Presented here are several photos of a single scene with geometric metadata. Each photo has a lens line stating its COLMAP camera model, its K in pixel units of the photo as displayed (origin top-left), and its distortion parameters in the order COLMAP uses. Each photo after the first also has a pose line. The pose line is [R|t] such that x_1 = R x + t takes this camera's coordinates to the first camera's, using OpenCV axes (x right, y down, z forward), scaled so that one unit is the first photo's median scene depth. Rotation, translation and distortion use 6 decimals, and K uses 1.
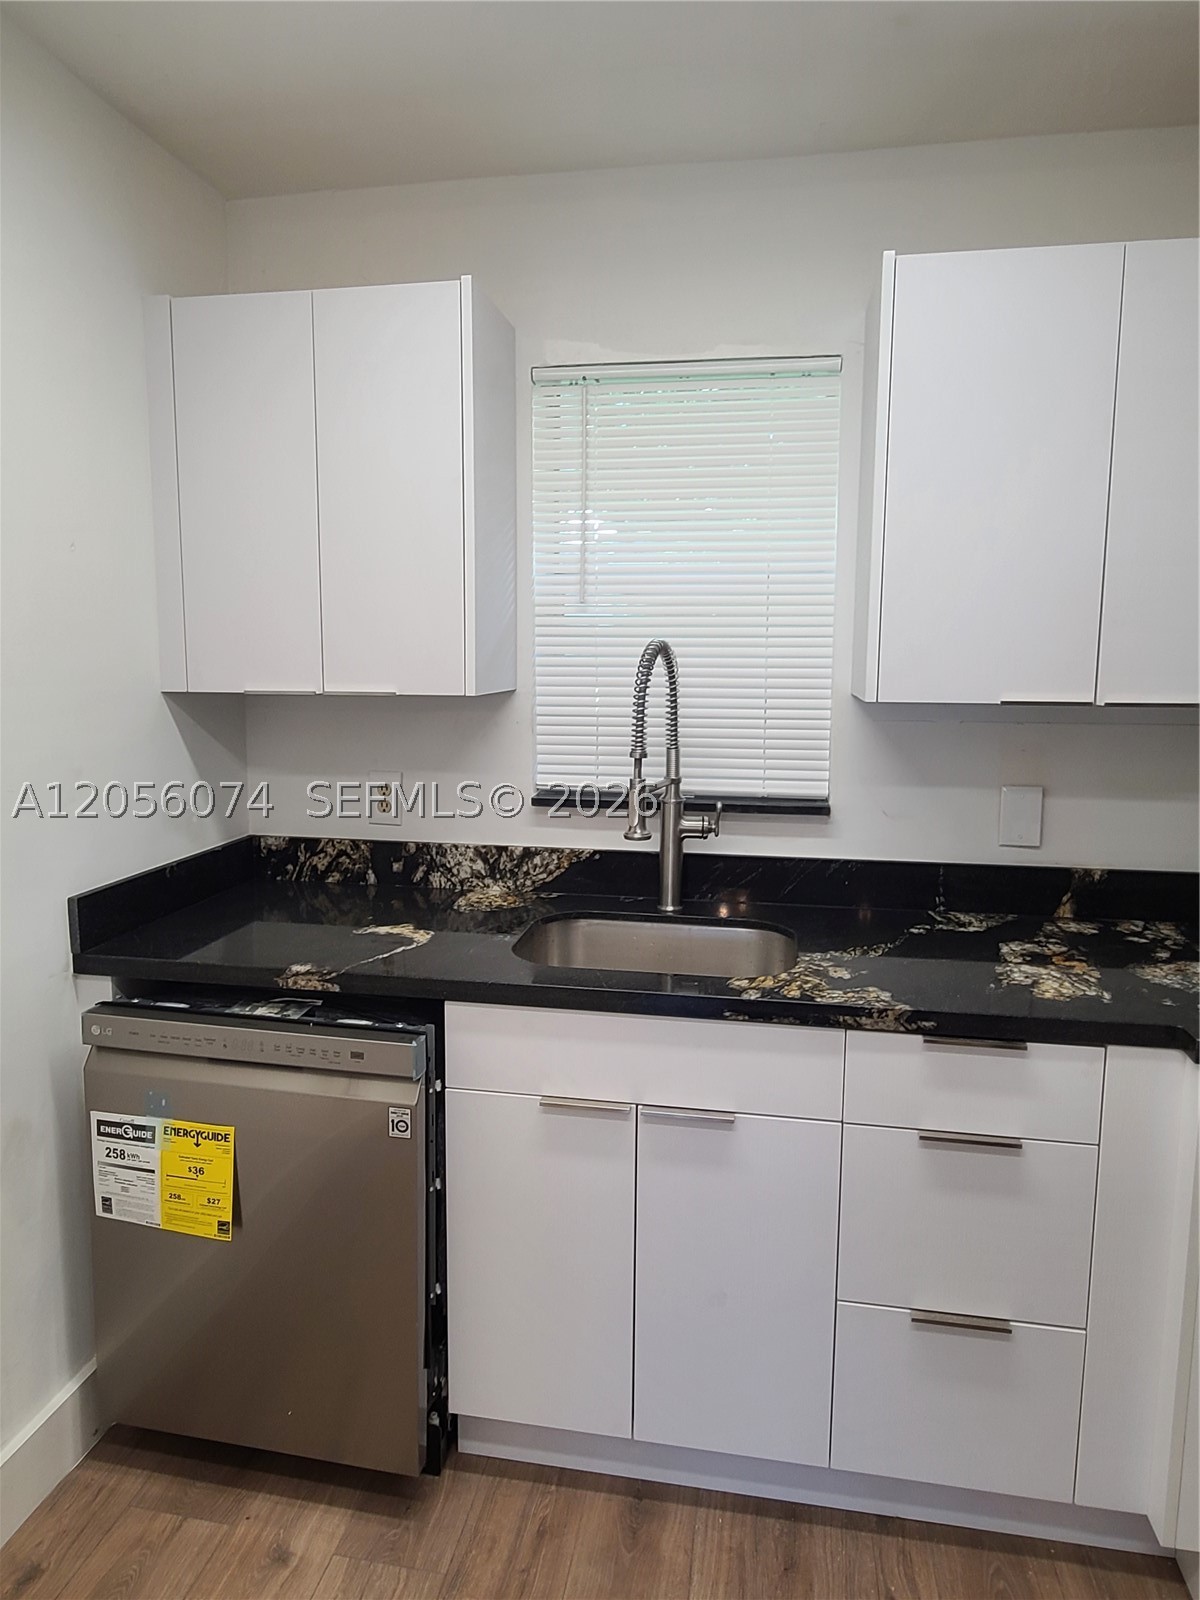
lens RADIAL K [[1028.2, 0, 584.1], [0, 1028.2, 774.5], [0, 0, 1]] dist [0.000336, -0.001171]
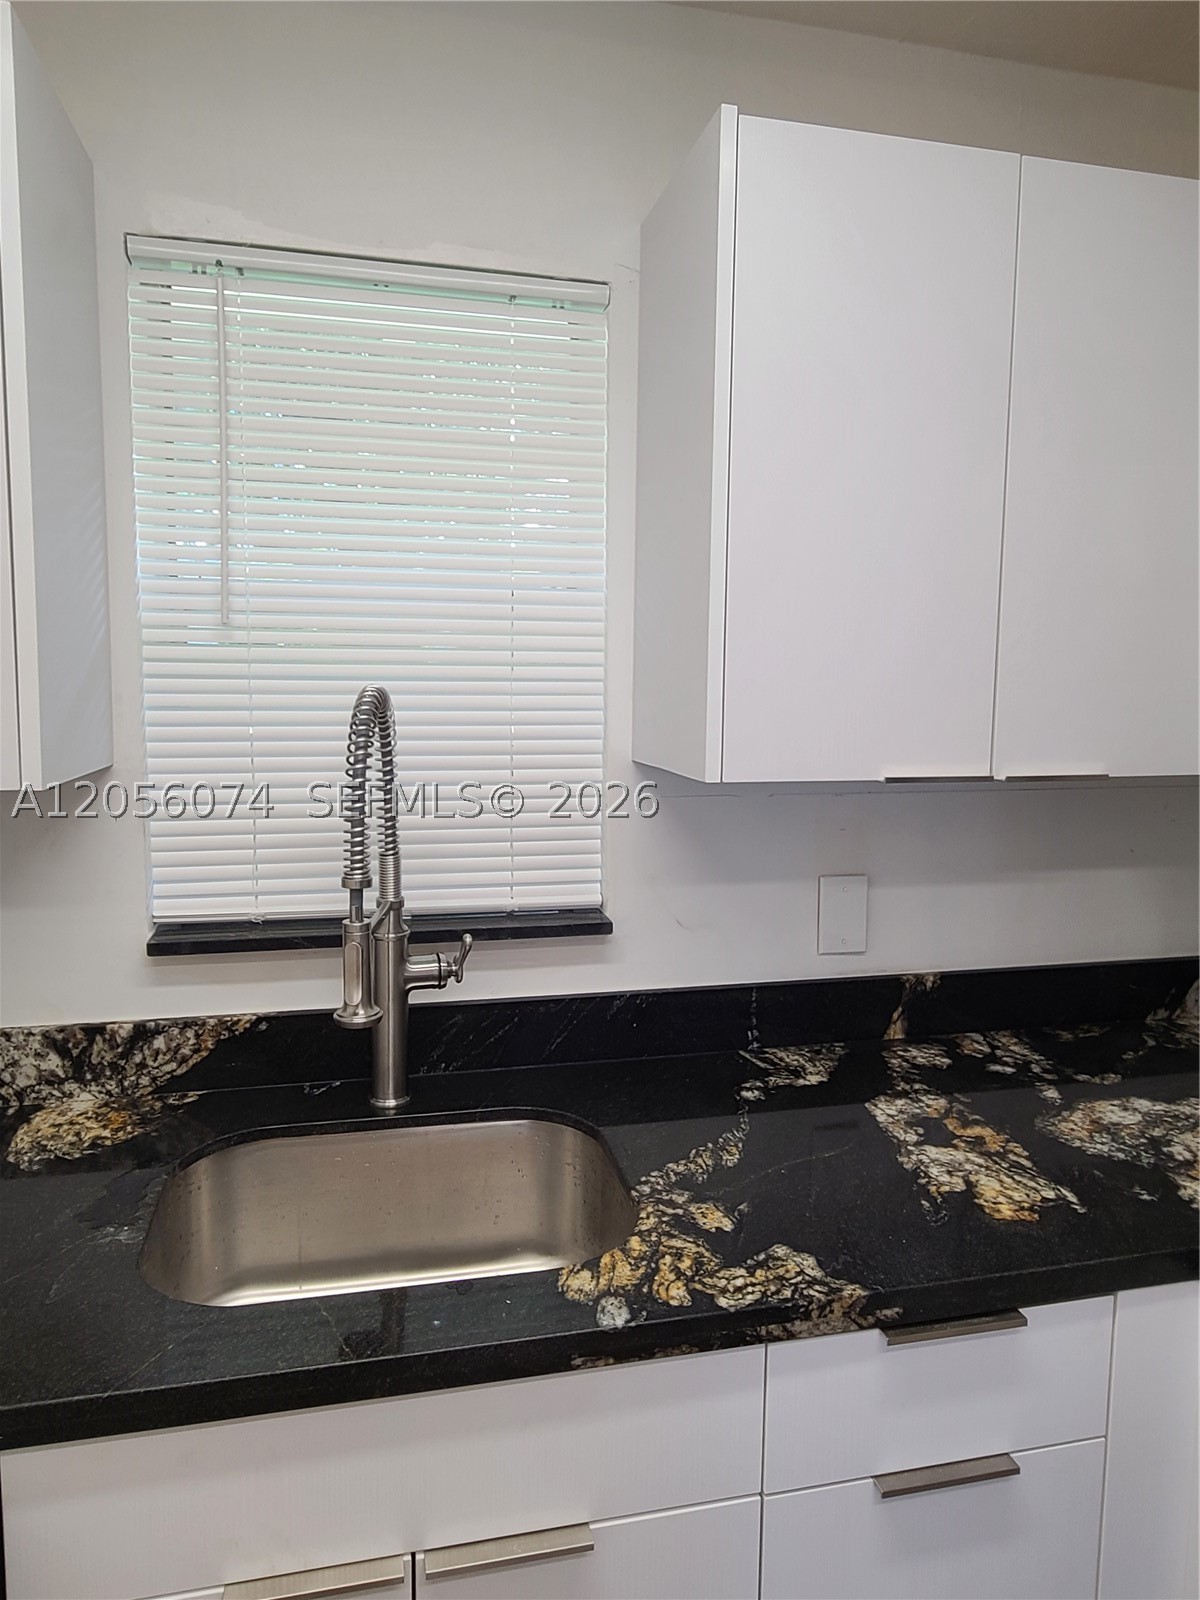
lens RADIAL K [[1028.2, 0, 584.1], [0, 1028.2, 774.5], [0, 0, 1]] dist [0.000336, -0.001171]
pose [[0.919559, -0.033025, 0.391562, -0.049959], [0.042487, 0.998976, -0.015521, -0.058252], [-0.390648, 0.030909, 0.920021, 0.351708]]
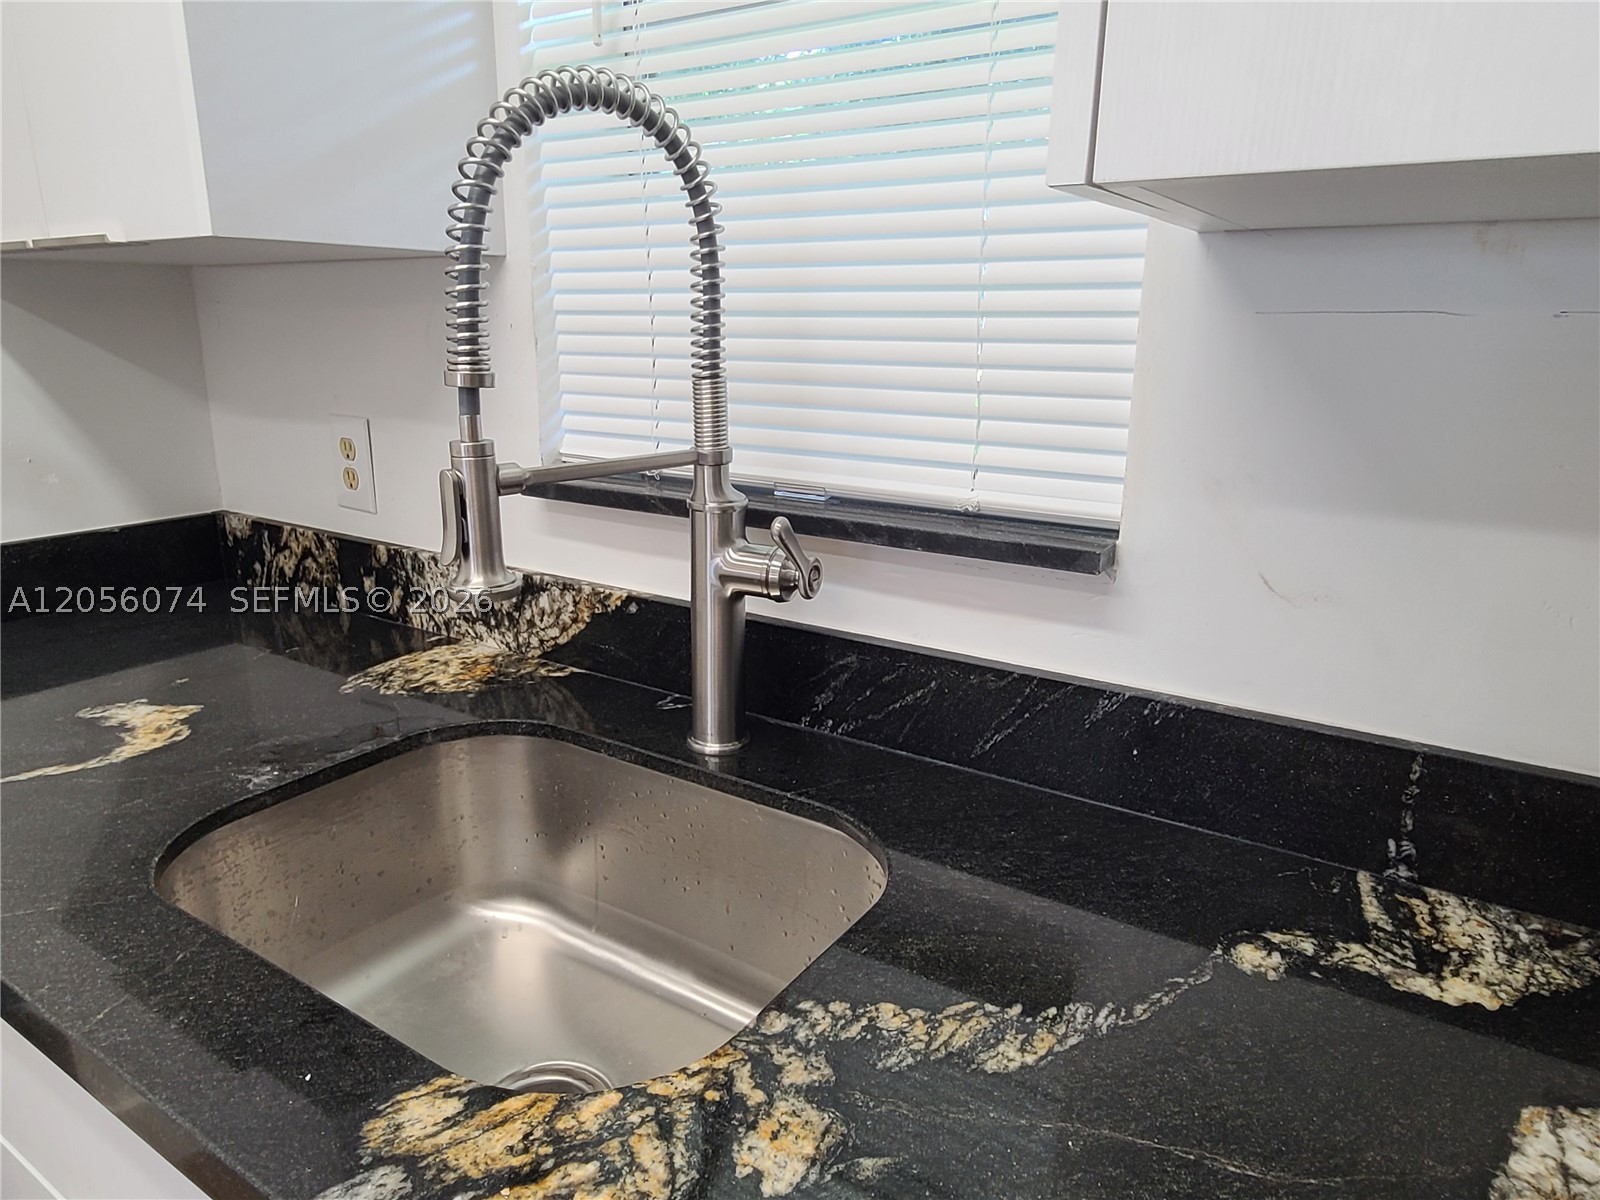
lens RADIAL K [[1028.2, 0, 776.6], [0, 1028.2, 610.5], [0, 0, 1]] dist [0.000336, -0.001171]
pose [[0.918431, 0.110466, -0.379843, 0.271431], [-0.052090, 0.985629, 0.160691, -0.001163], [0.392135, -0.127798, 0.910987, 0.603674]]
